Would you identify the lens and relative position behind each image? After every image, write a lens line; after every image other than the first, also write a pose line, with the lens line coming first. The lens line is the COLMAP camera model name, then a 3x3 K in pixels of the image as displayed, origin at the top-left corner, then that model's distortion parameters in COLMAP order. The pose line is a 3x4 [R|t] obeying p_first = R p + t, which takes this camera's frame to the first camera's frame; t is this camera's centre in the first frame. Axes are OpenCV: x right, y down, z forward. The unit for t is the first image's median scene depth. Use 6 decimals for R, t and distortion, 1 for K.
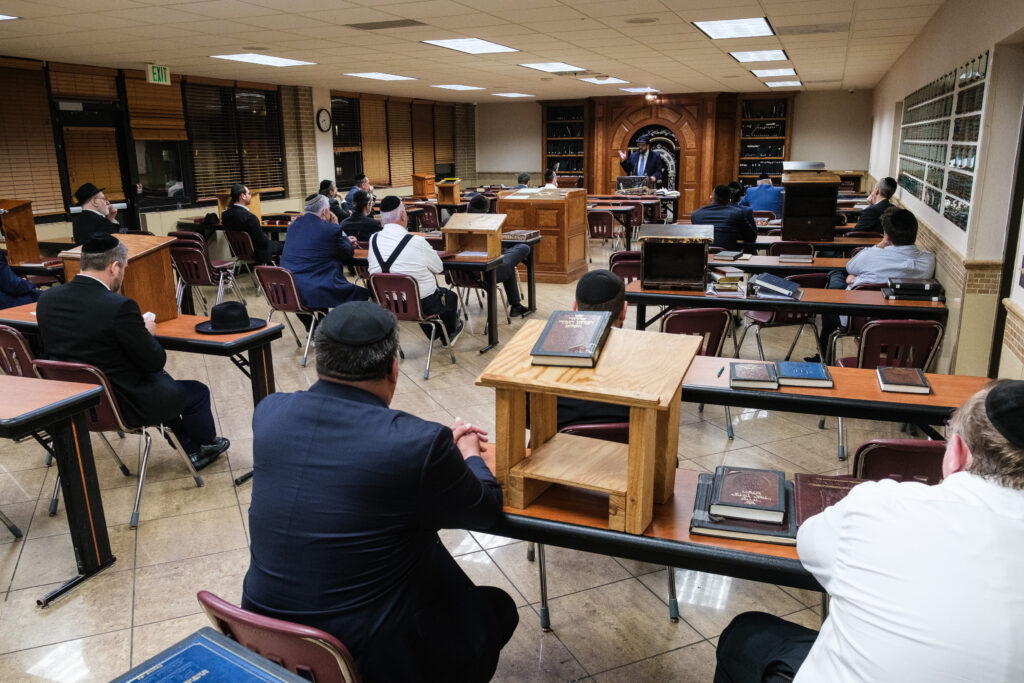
lens RADIAL K [[774.4, 0, 512.0], [0, 774.4, 341.5], [0, 0, 1]] dist [-0.000369, 0.001643]
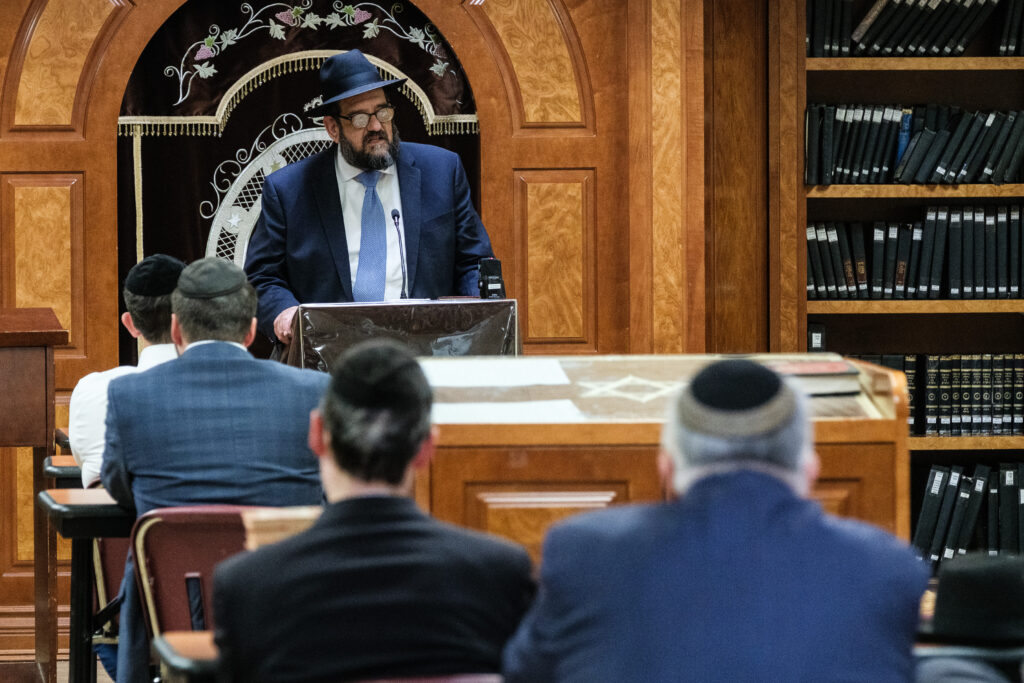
lens RADIAL K [[4937.5, 0, 512.0], [0, 4937.5, 341.5], [0, 0, 1]] dist [0.121364, 0.560672]
pose [[0.879313, -0.010103, 0.476137, -0.246740], [0.108344, 0.977803, -0.179338, -0.041223], [-0.463756, 0.209281, 0.860890, 0.206046]]
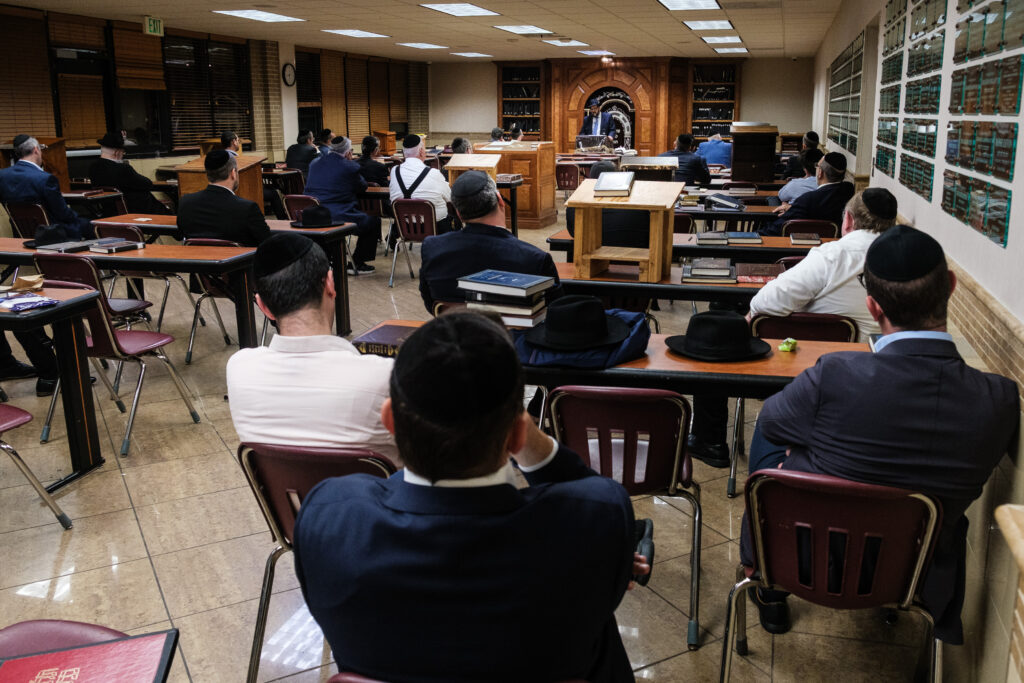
lens RADIAL K [[1046.2, 0, 512.0], [0, 1046.2, 341.5], [0, 0, 1]] dist [0.002169, 0.009436]
pose [[0.992904, -0.008272, 0.118632, -0.120449], [0.013540, 0.998954, -0.043670, 0.123716], [-0.118147, 0.044967, 0.991978, -0.366698]]
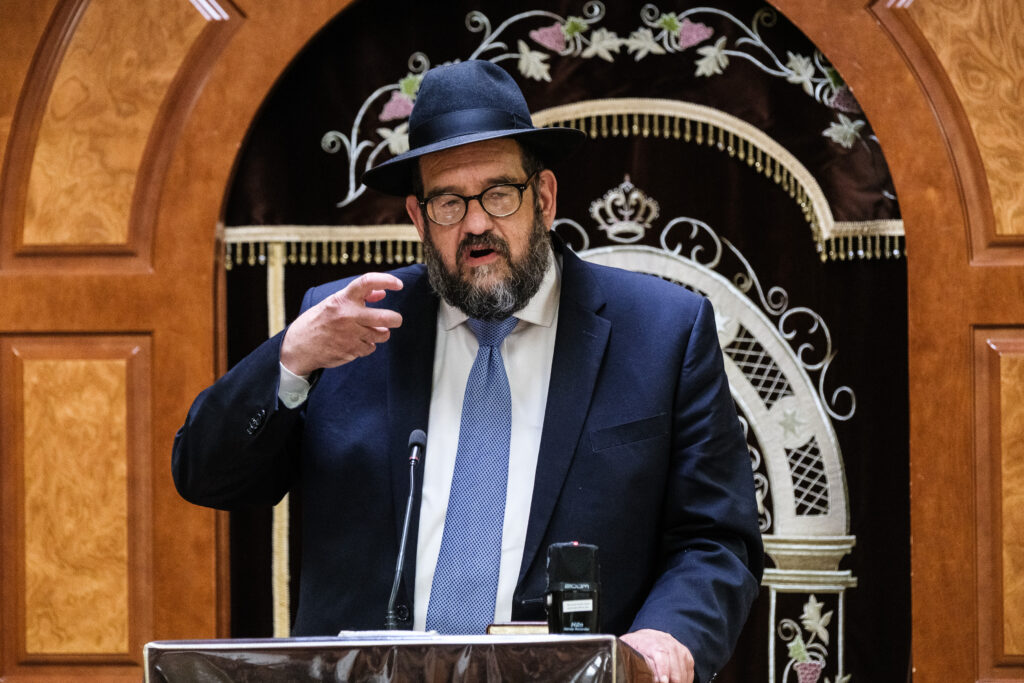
lens RADIAL K [[5440.6, 0, 512.0], [0, 5440.6, 341.5], [0, 0, 1]] dist [0.188023, -5.166391]
pose [[0.973576, 0.001823, 0.228356, 0.060696], [0.050255, 0.973744, -0.222032, -0.131715], [-0.222764, 0.227641, 0.947922, 0.540791]]
